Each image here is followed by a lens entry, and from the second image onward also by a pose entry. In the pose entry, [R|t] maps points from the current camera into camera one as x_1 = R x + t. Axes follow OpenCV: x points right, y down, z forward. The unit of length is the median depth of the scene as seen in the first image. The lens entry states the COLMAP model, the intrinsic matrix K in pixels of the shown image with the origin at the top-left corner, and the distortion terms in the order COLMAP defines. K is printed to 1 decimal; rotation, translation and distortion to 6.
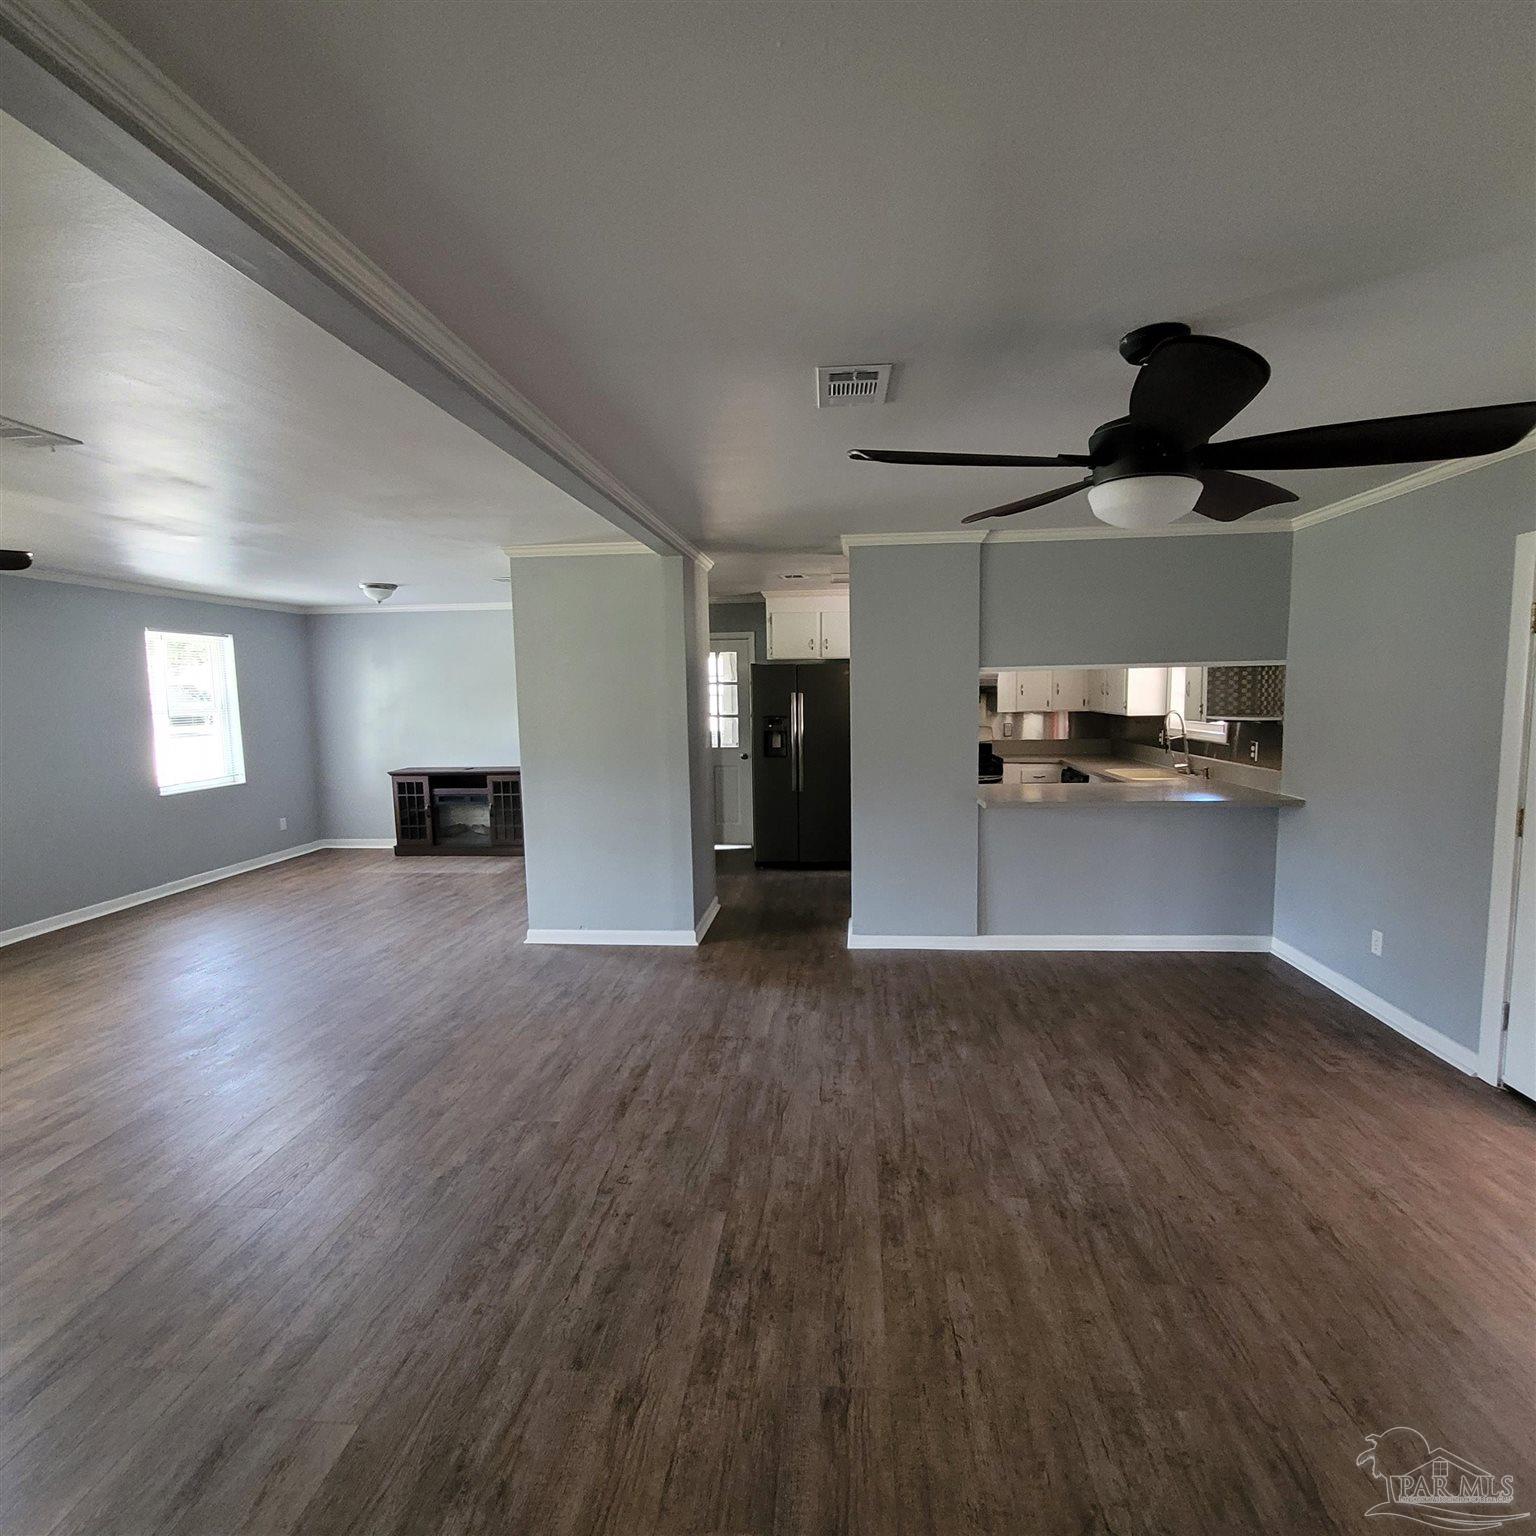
lens RADIAL K [[802.5, 0, 774.7], [0, 802.5, 777.1], [0, 0, 1]] dist [-0.005785, 0.001705]
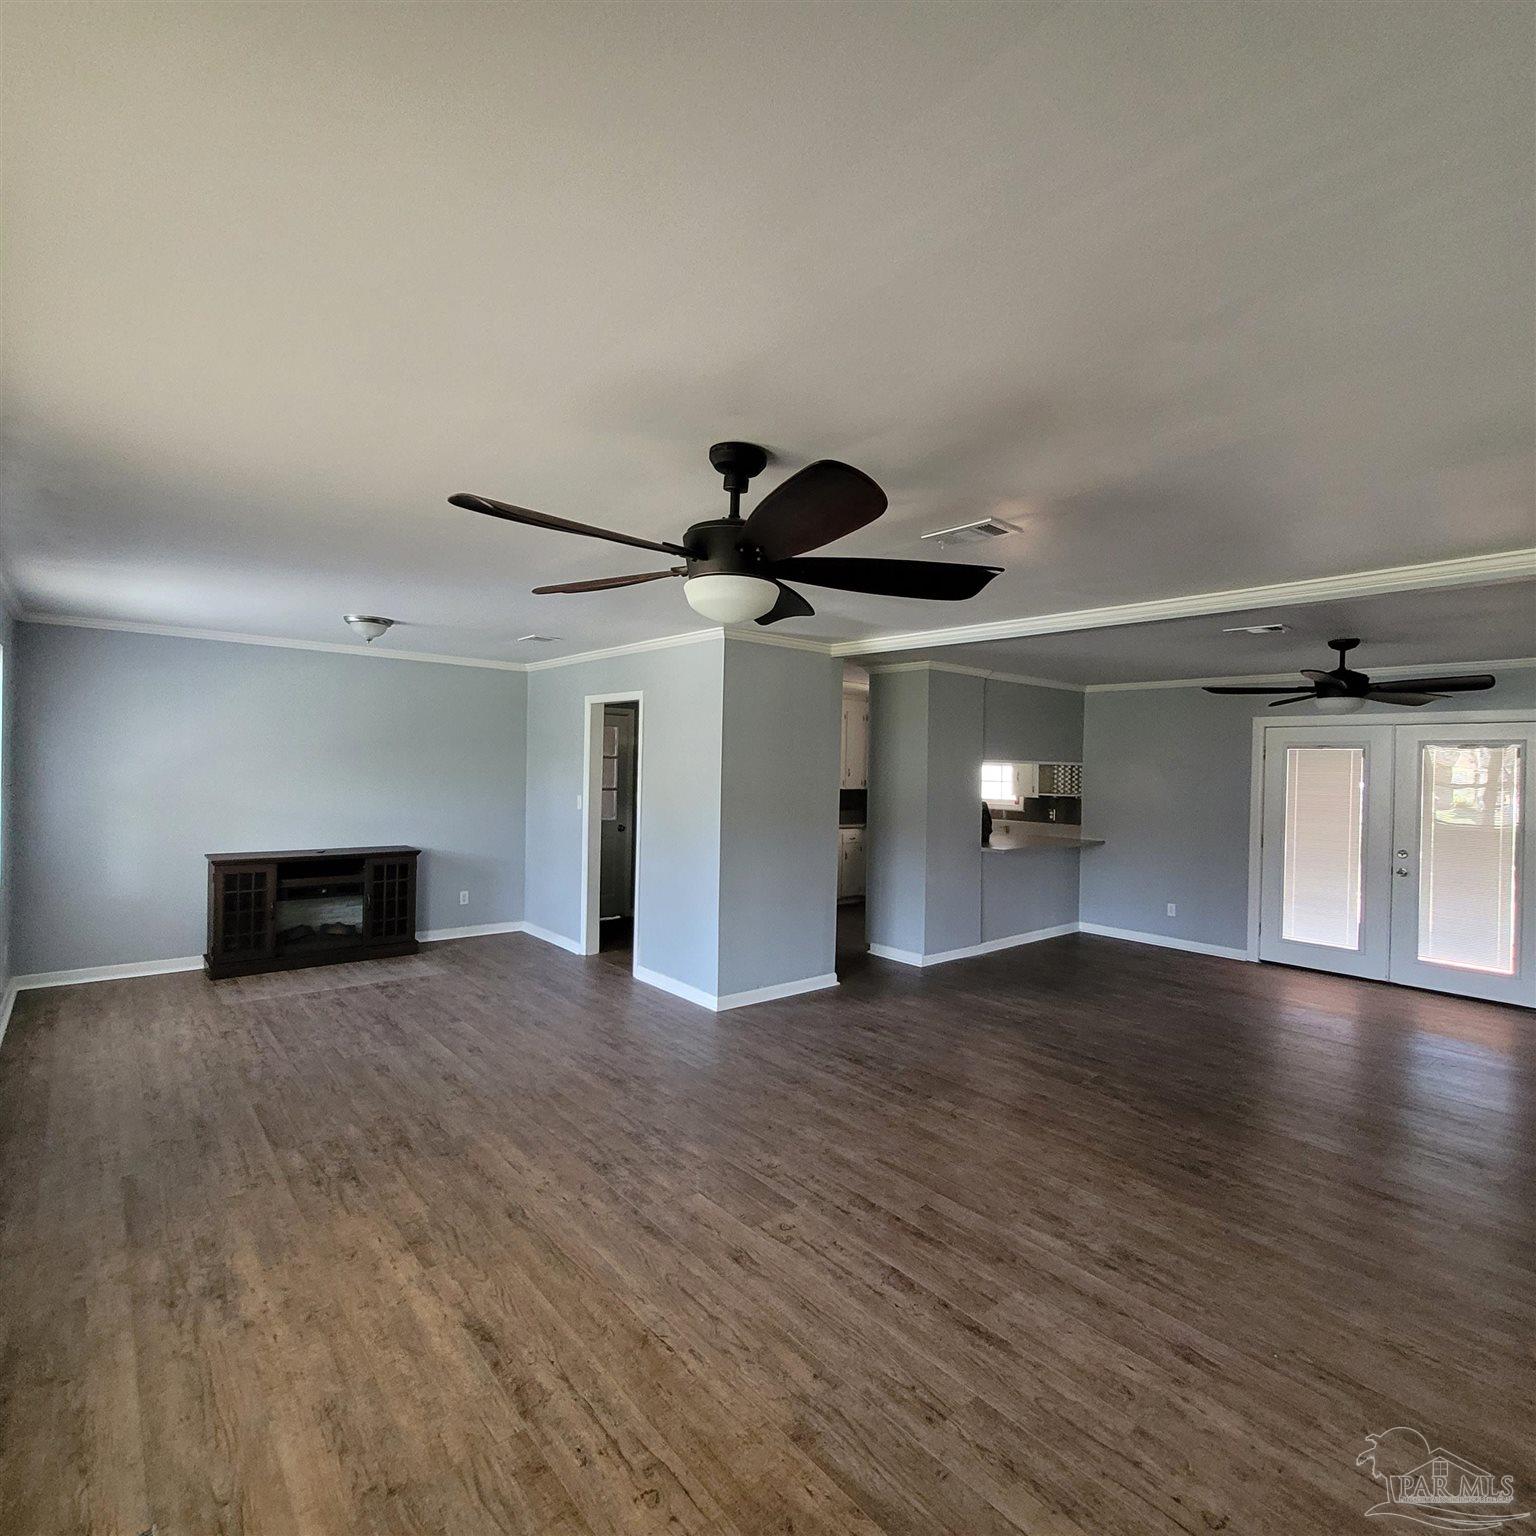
lens RADIAL K [[802.5, 0, 776.0], [0, 802.5, 773.5], [0, 0, 1]] dist [-0.005785, 0.001705]
pose [[0.700229, 0.028799, 0.713337, -1.104913], [0.042778, 0.995698, -0.082191, -0.005438], [-0.712635, 0.088067, 0.695985, 0.244326]]
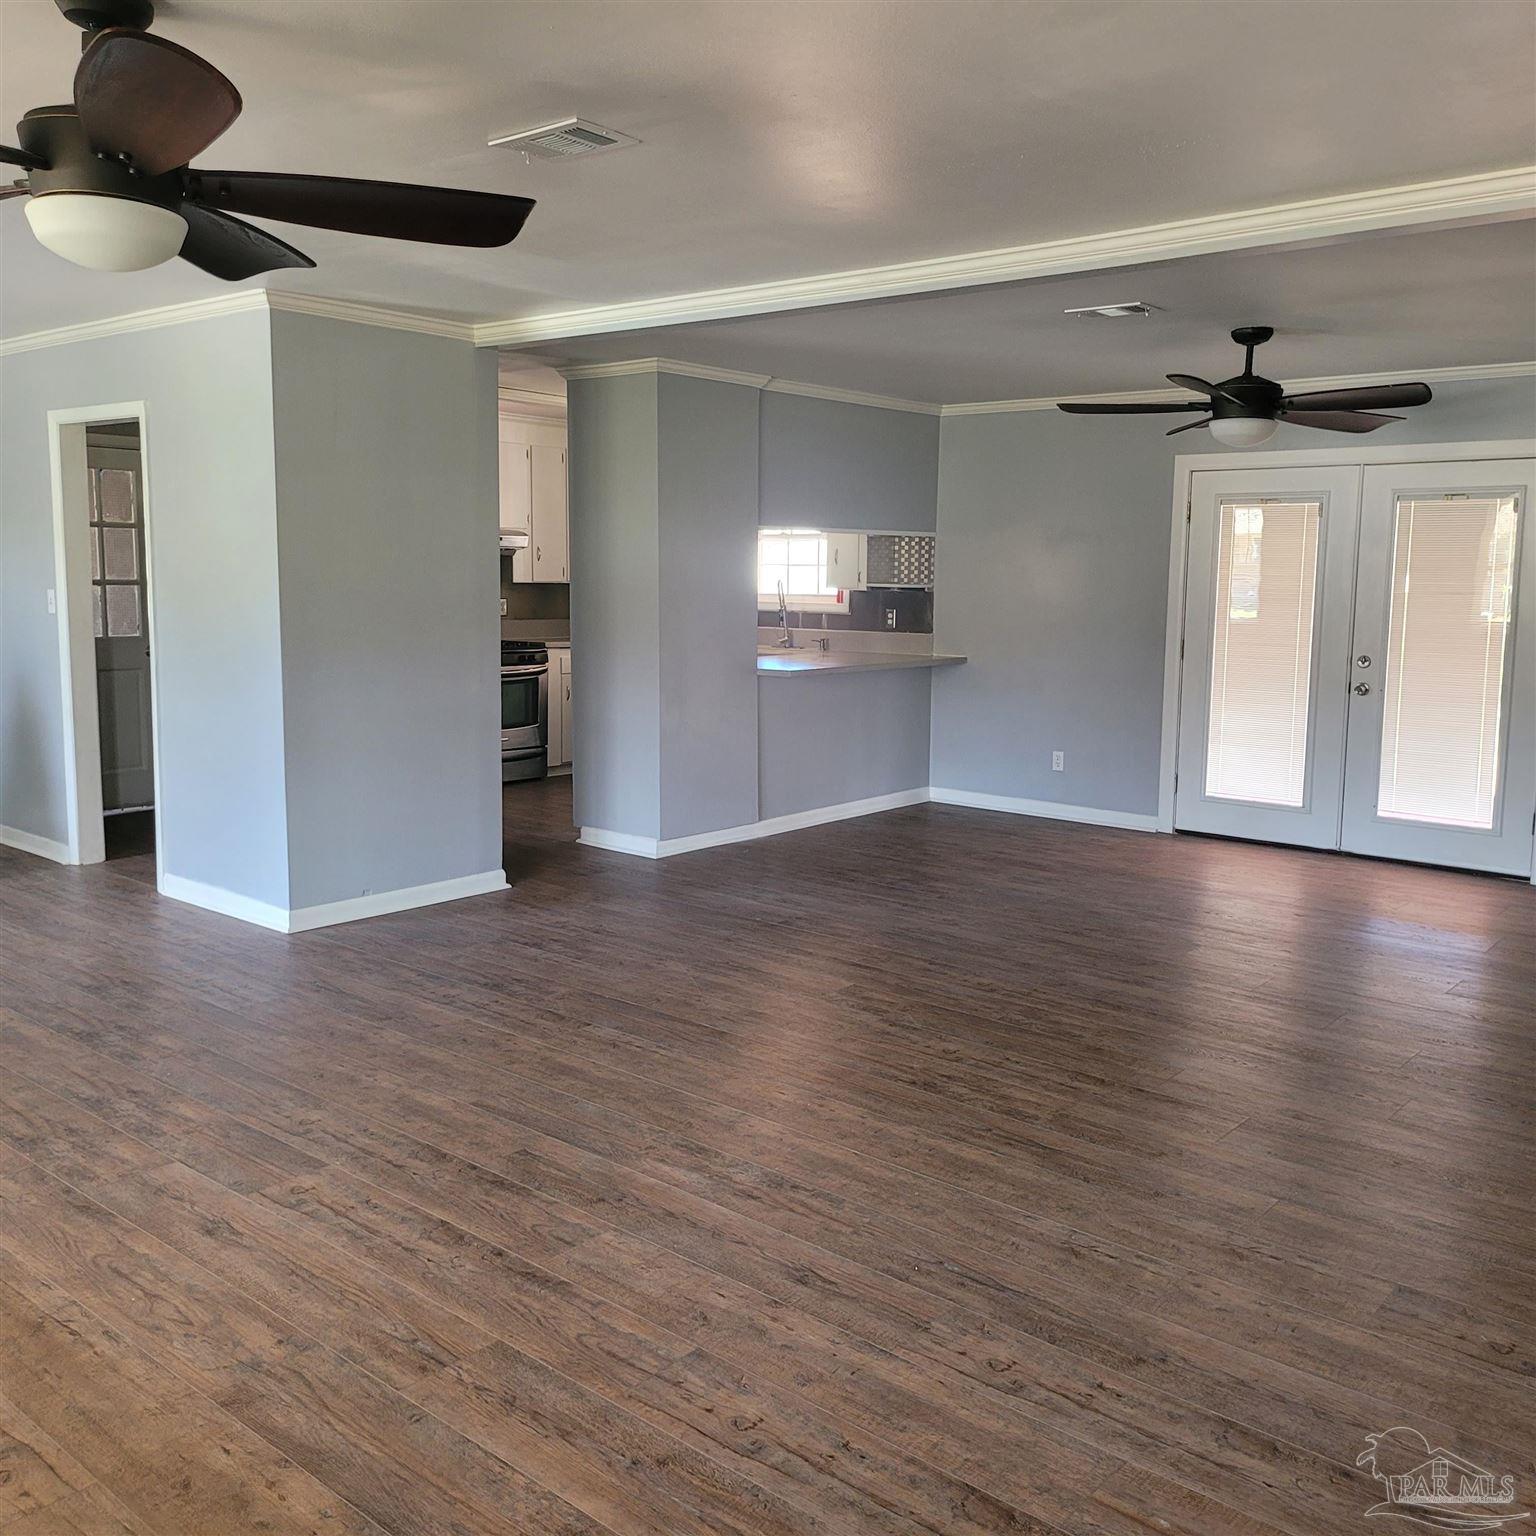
lens RADIAL K [[1421.7, 0, 774.3], [0, 1421.7, 742.9], [0, 0, 1]] dist [0.020411, 0.000000]
pose [[0.573505, -0.075275, 0.815736, -1.101937], [0.066026, 0.996777, 0.045561, 0.038724], [-0.816537, 0.027730, 0.576627, 0.059829]]
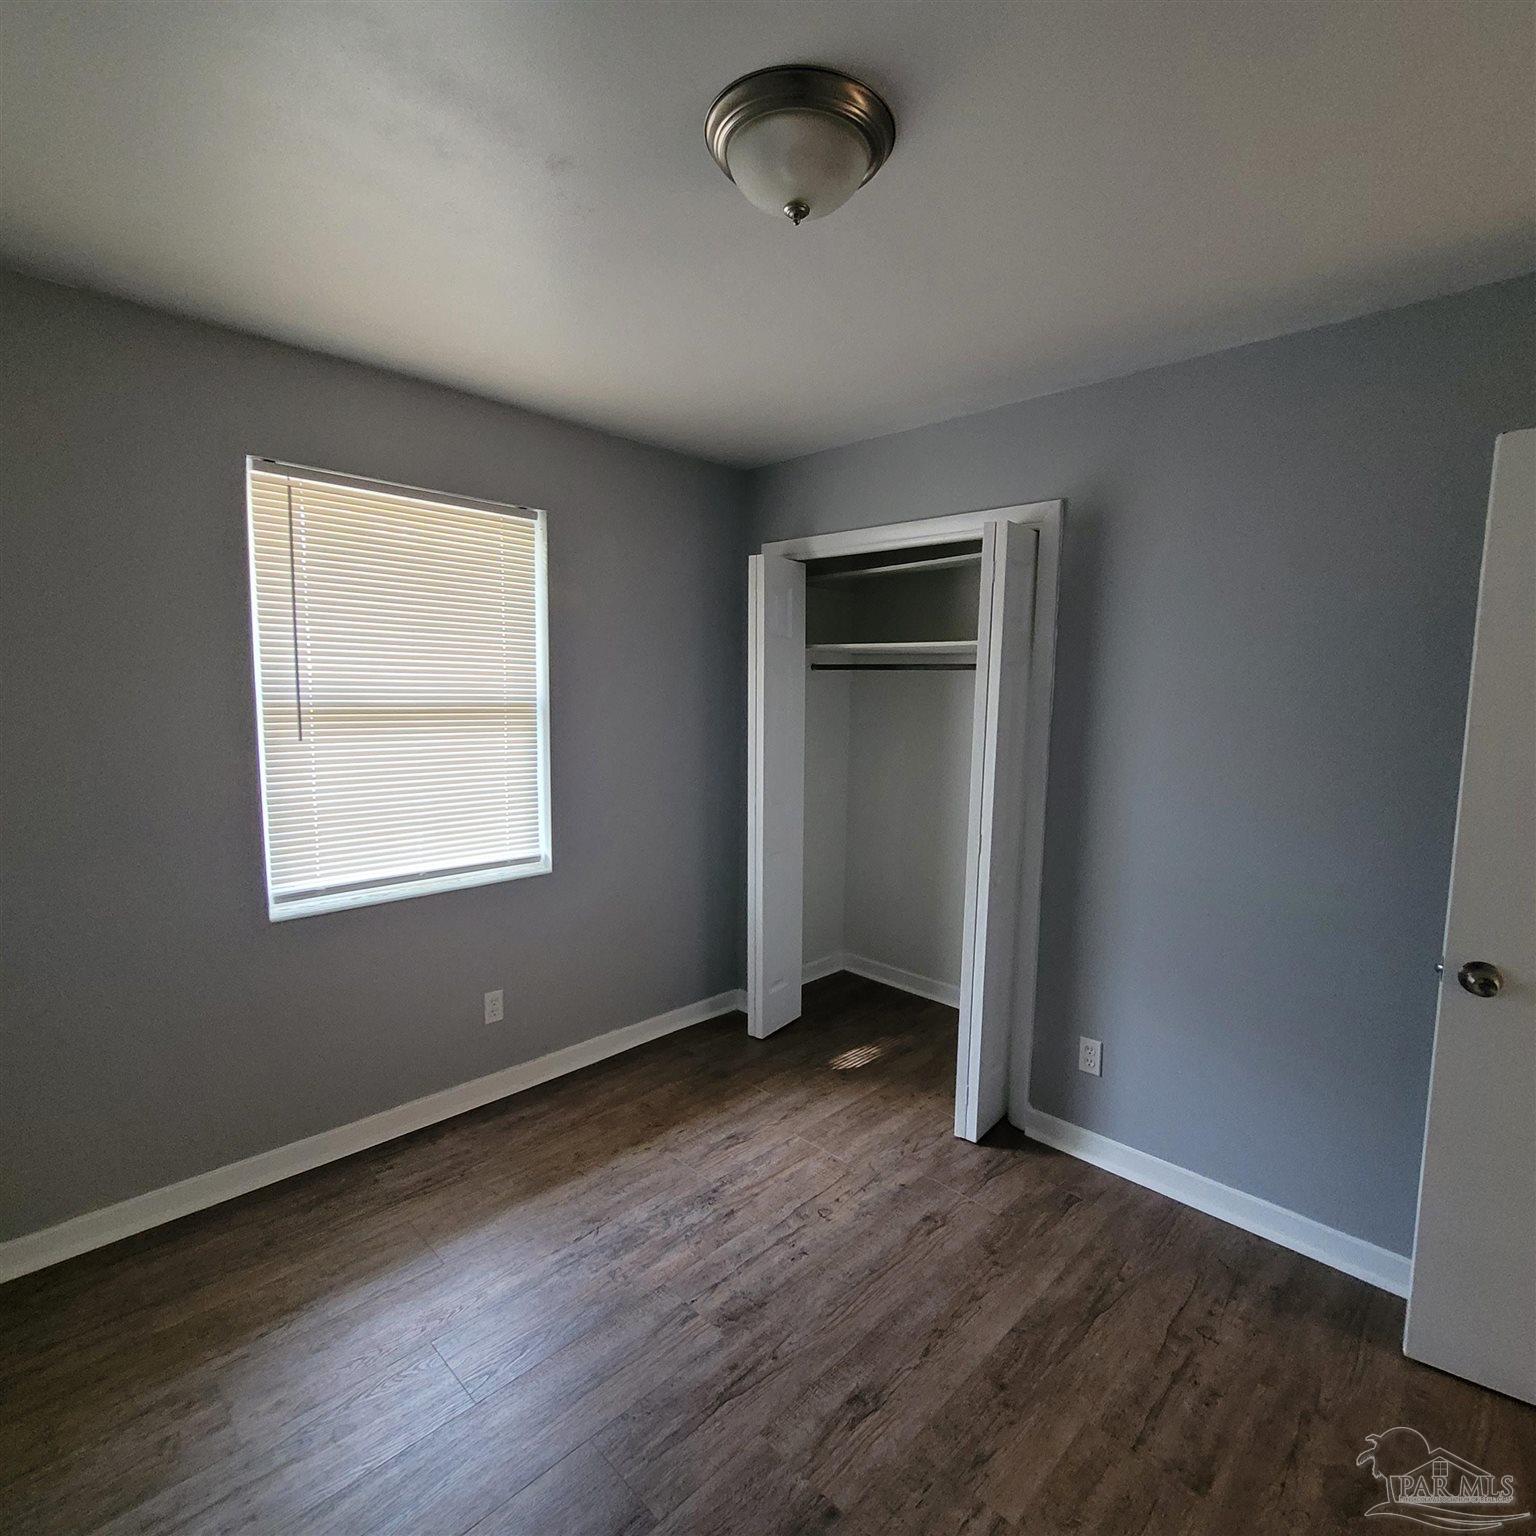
lens RADIAL K [[802.5, 0, 772.4], [0, 802.5, 778.6], [0, 0, 1]] dist [-0.005785, 0.001705]
pose [[0.764624, 0.077140, -0.639844, -0.034206], [-0.075198, 0.996708, 0.030301, -0.006812], [0.640075, 0.024946, 0.767908, 0.082461]]
